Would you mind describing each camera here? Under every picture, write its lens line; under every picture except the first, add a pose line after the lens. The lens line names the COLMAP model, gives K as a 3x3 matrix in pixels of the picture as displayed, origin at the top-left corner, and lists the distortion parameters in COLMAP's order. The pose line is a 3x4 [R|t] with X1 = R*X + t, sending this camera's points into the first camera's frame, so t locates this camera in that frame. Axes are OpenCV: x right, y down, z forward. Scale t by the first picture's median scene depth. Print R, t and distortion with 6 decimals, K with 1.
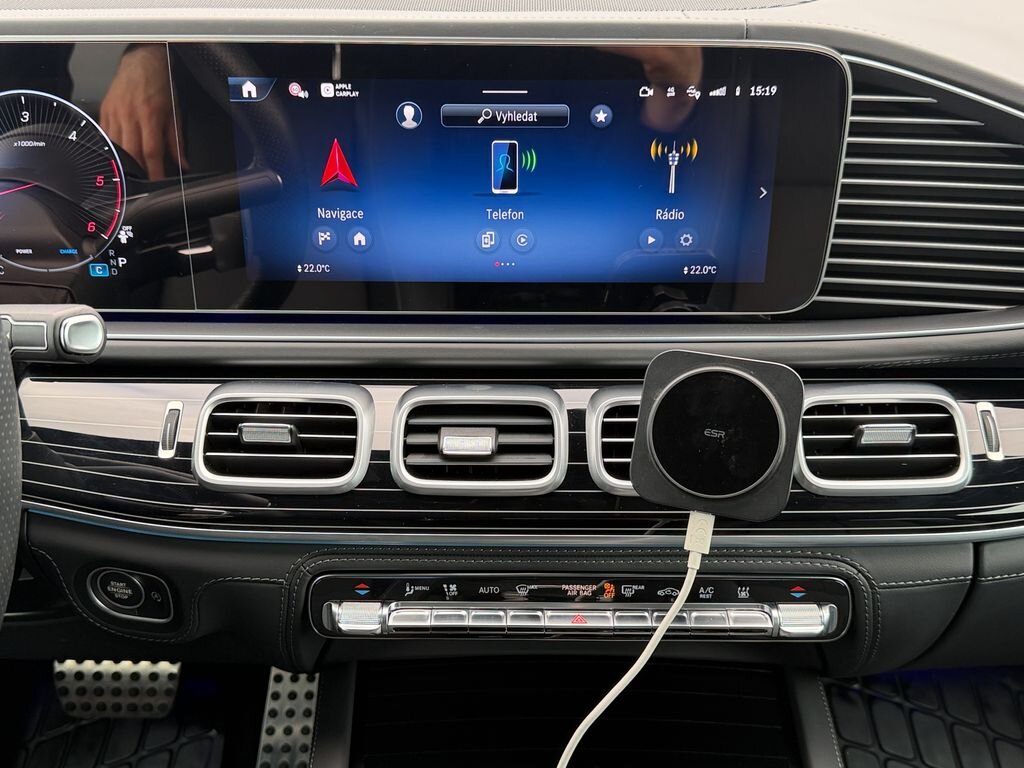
lens RADIAL K [[1109.8, 0, 534.0], [0, 1109.8, 424.7], [0, 0, 1]] dist [-0.037580, 0.000000]
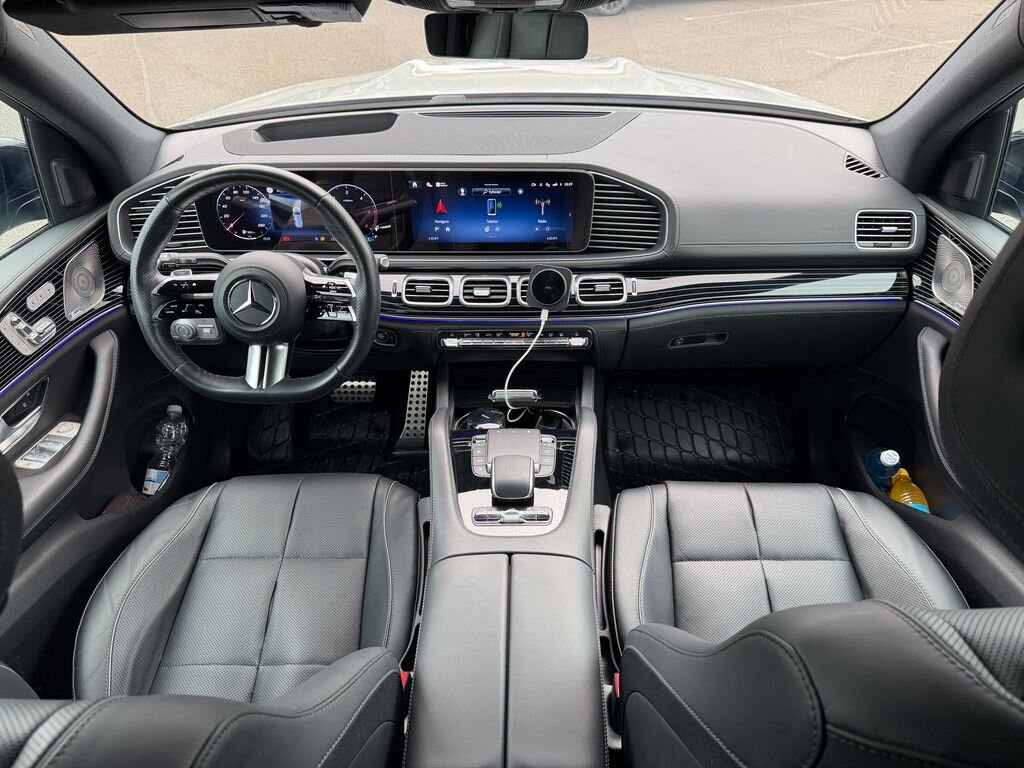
lens RADIAL K [[744.3, 0, 517.0], [0, 744.3, 411.8], [0, 0, 1]] dist [0.050337, -0.022901]
pose [[0.999699, -0.003779, -0.024242, 0.102844], [0.007368, 0.988702, 0.149714, 0.038640], [0.023402, -0.149847, 0.988432, -1.319953]]
